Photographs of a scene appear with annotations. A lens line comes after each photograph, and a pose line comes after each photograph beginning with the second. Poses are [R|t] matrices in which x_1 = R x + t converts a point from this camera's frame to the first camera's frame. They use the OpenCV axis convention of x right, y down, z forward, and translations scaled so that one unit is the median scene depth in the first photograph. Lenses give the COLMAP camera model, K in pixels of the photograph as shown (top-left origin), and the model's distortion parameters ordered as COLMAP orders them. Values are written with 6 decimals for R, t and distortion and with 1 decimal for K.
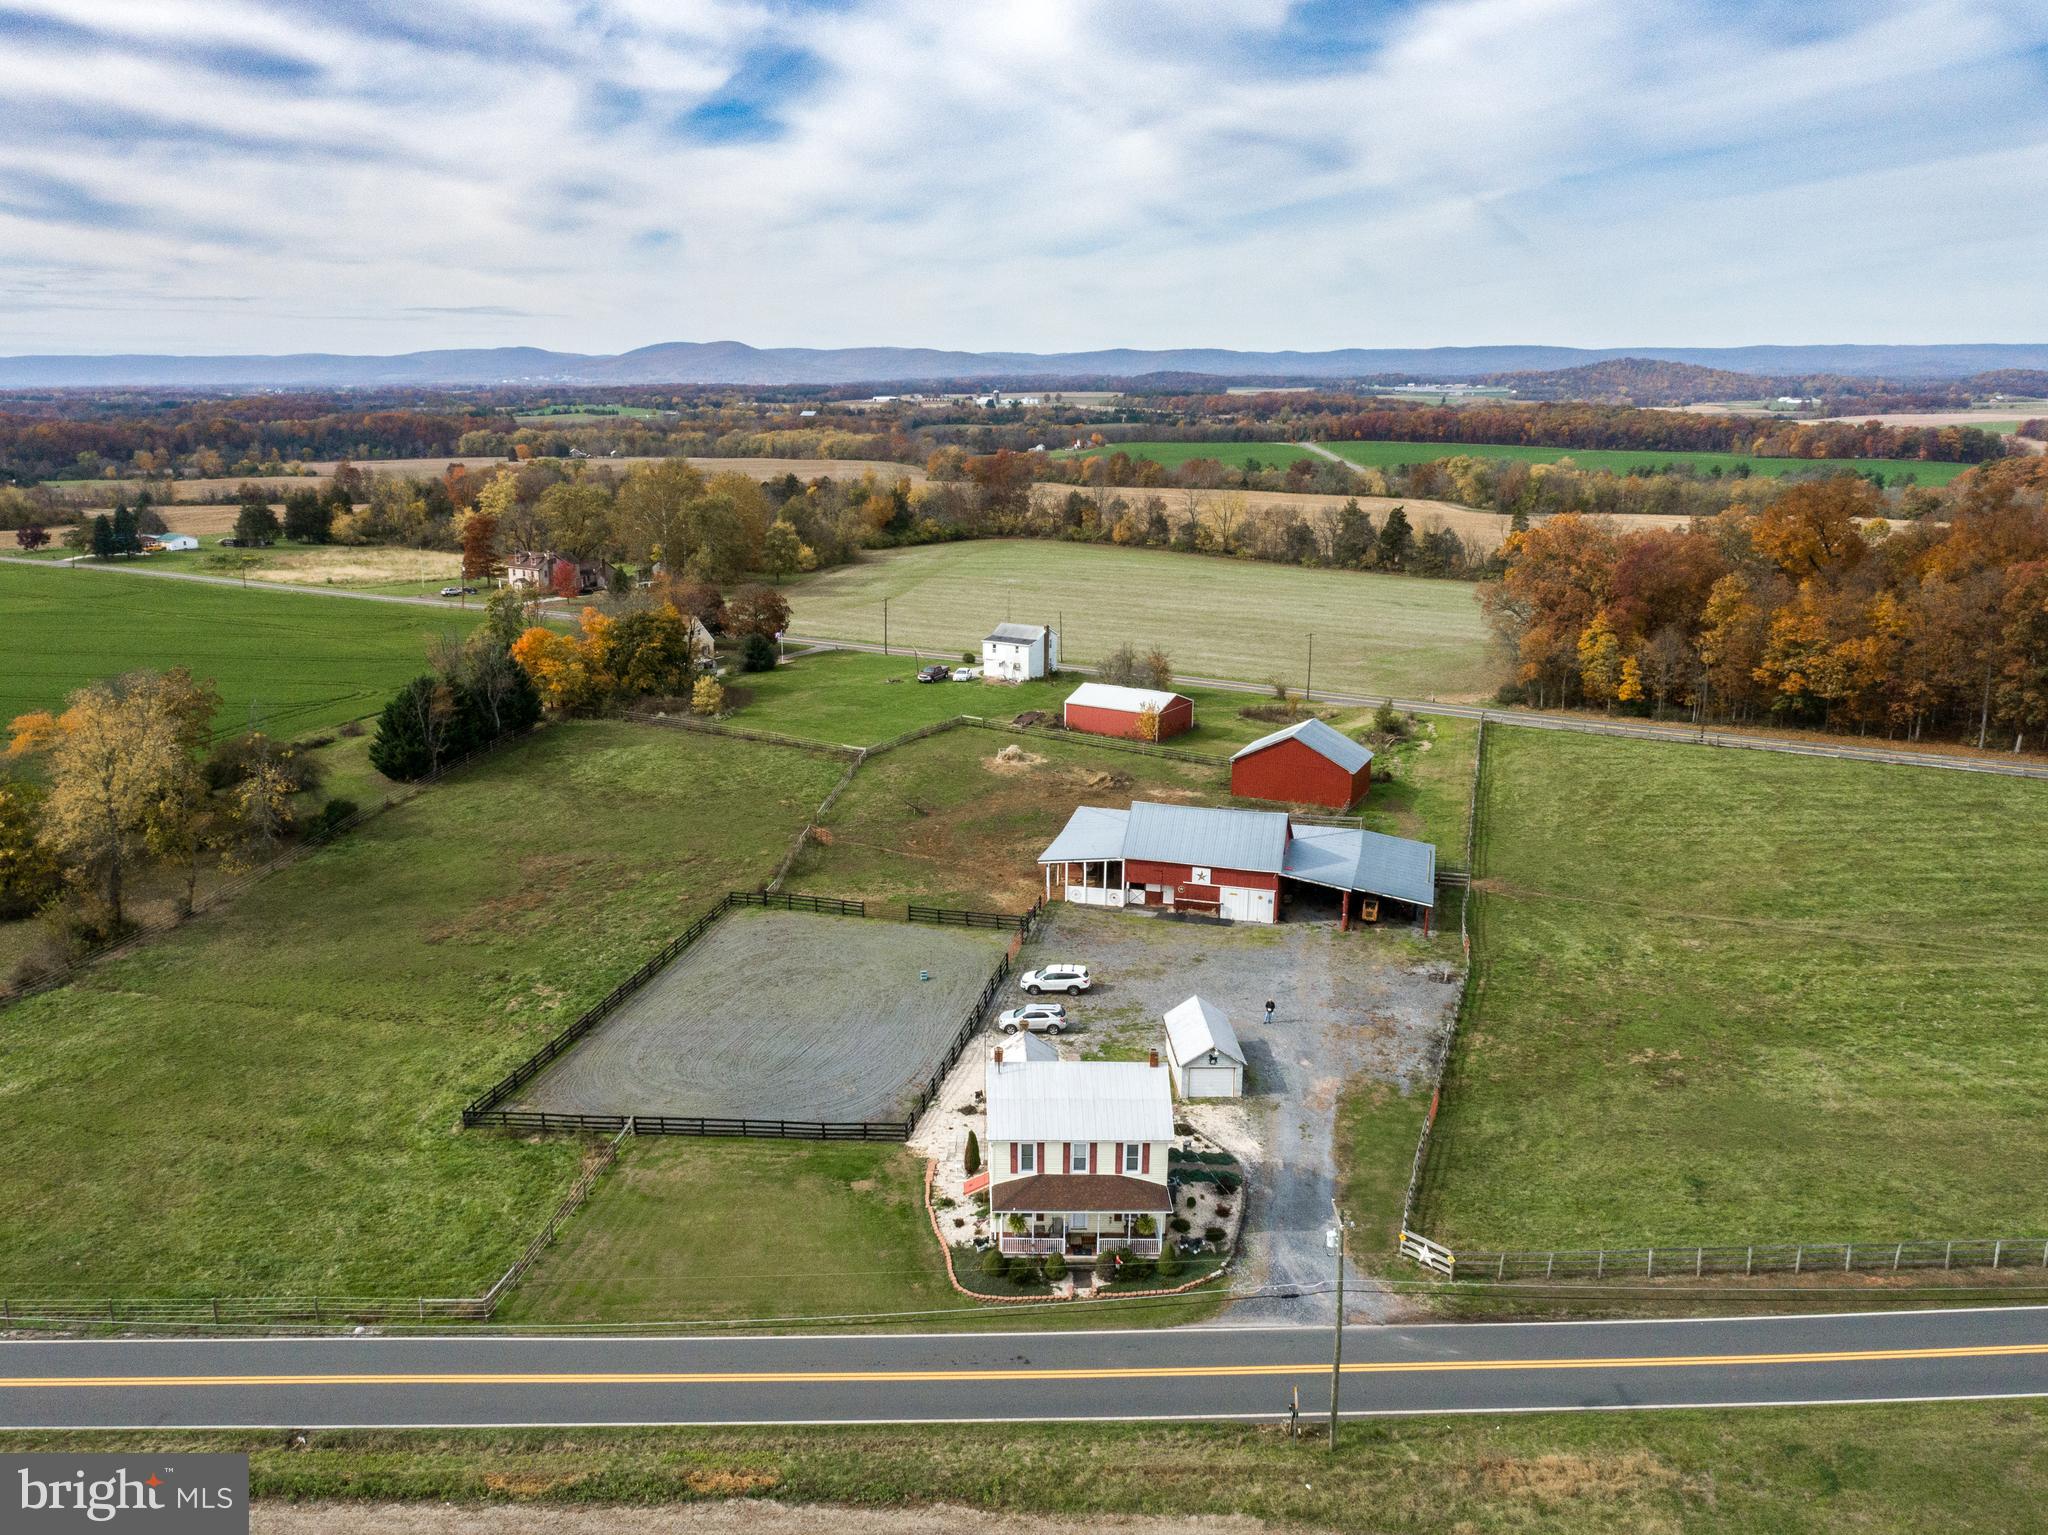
lens RADIAL K [[1594.4, 0, 952.1], [0, 1594.4, 798.5], [0, 0, 1]] dist [-0.018121, -0.001136]
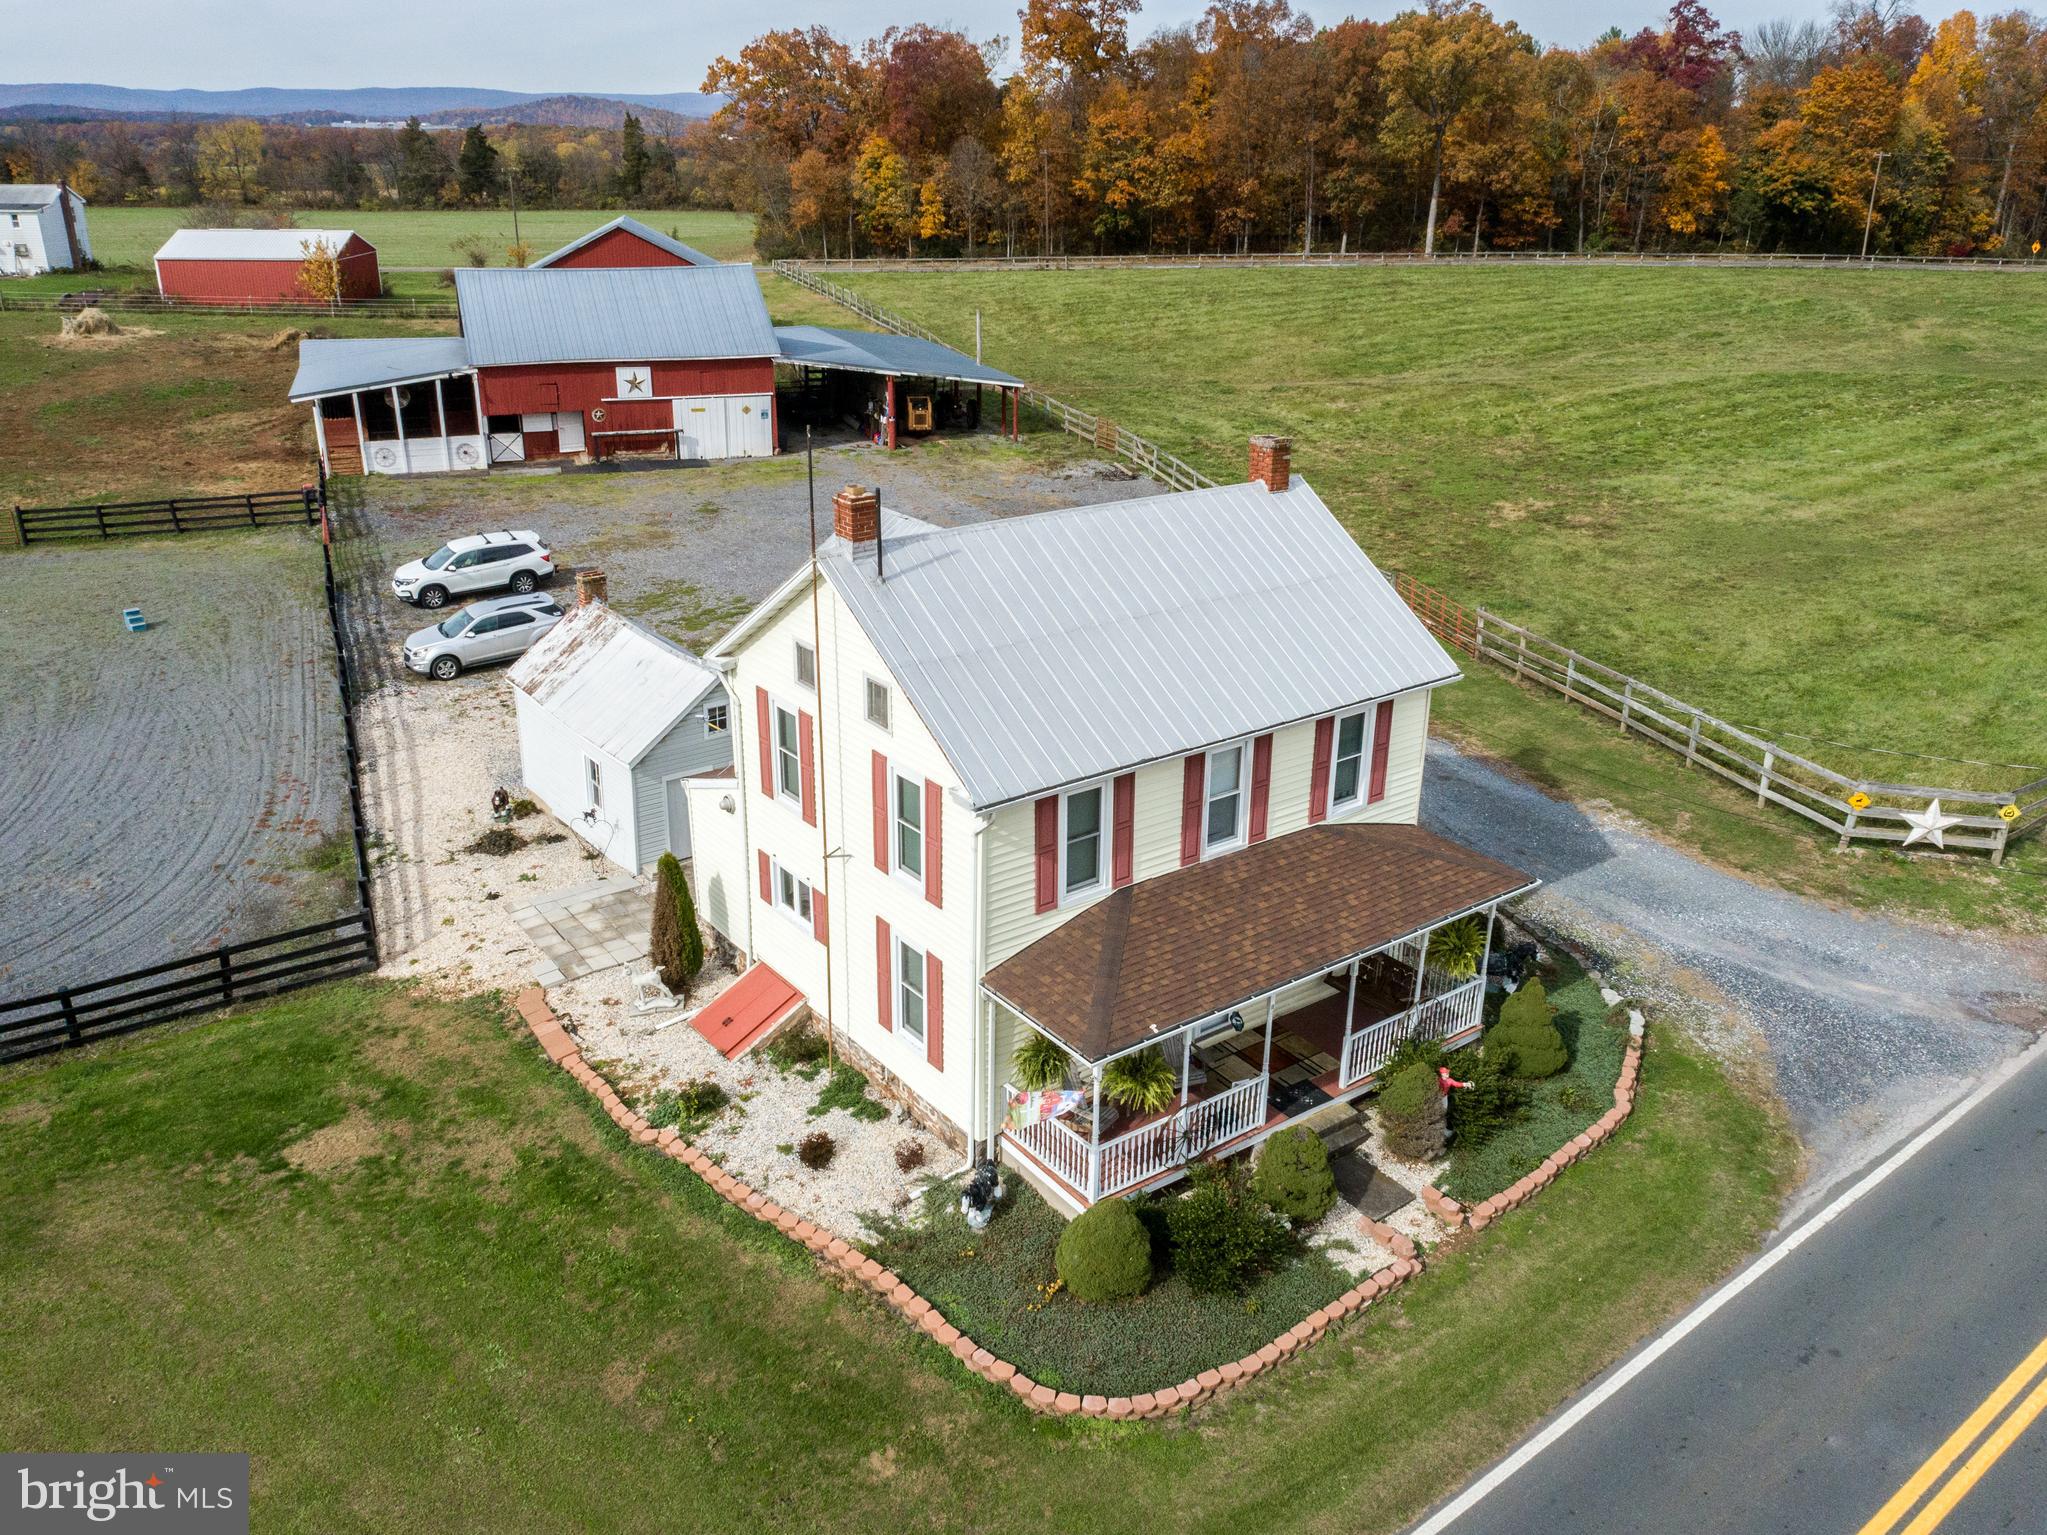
lens RADIAL K [[1605.0, 0, 1023.5], [0, 1605.0, 767.5], [0, 0, 1]] dist [-0.019858, 0.012319]
pose [[0.795168, -0.215658, 0.566745, -0.075123], [0.144344, 0.975073, 0.168515, 0.108851], [-0.588959, -0.052192, 0.806476, 0.516512]]
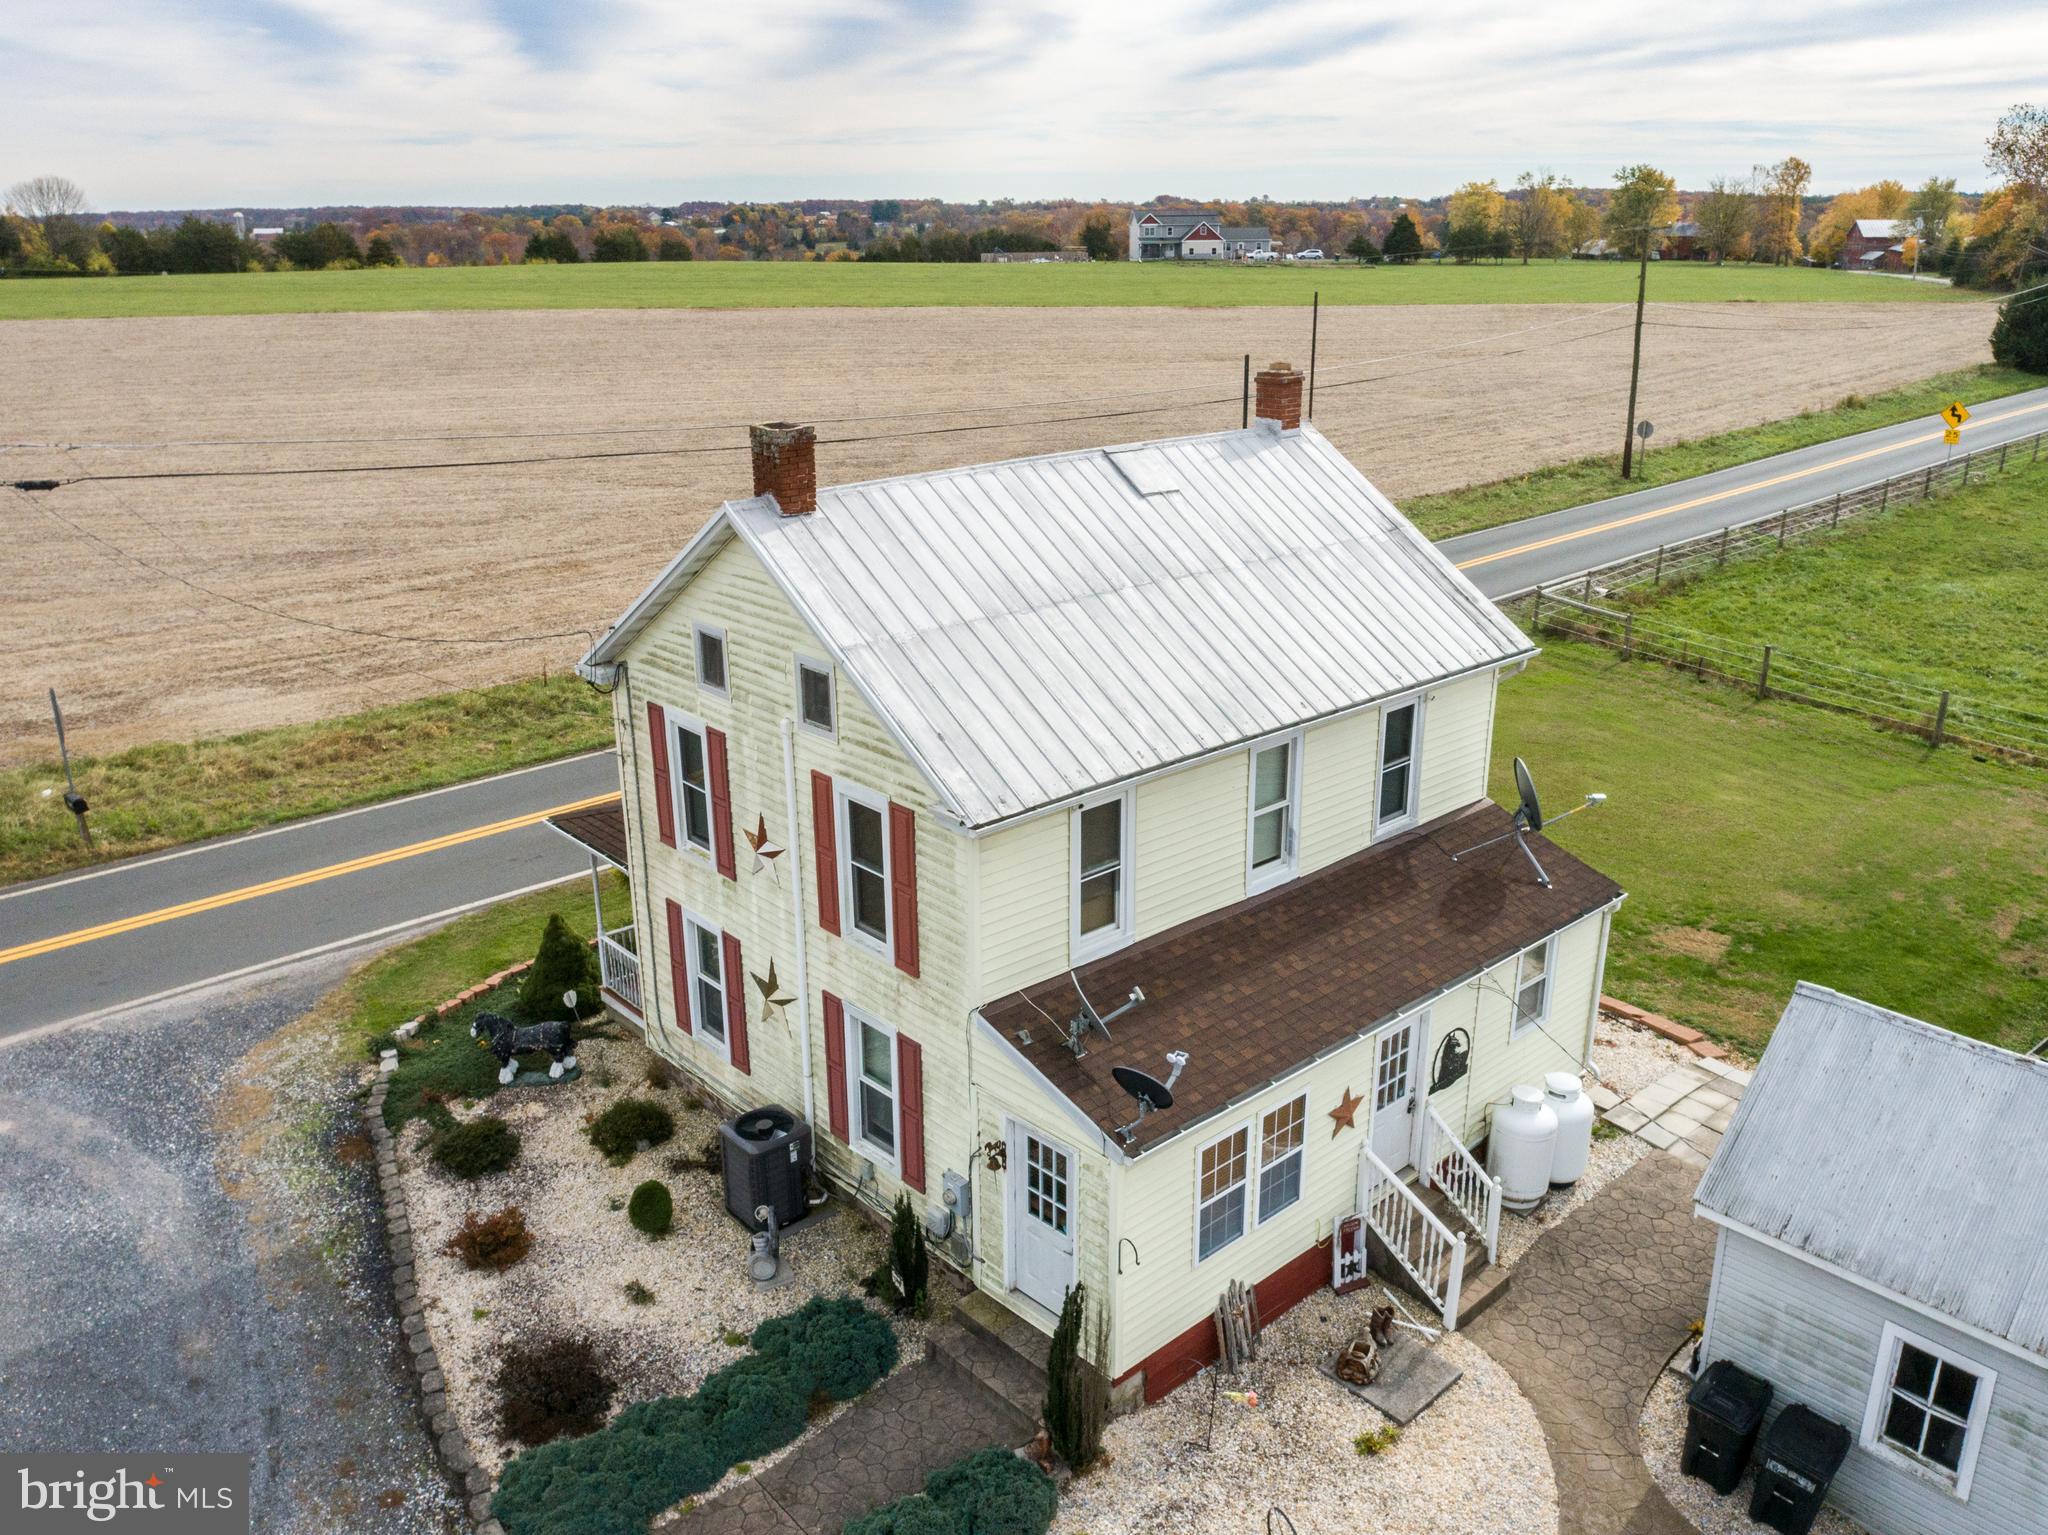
lens RADIAL K [[1572.6, 0, 1019.7], [0, 1572.6, 774.4], [0, 0, 1]] dist [-0.017334, 0.009682]
pose [[-0.737593, 0.234620, -0.633174, 0.162094], [-0.165448, 0.846318, 0.506332, 0.060916], [0.654663, 0.478224, -0.585421, 0.781181]]
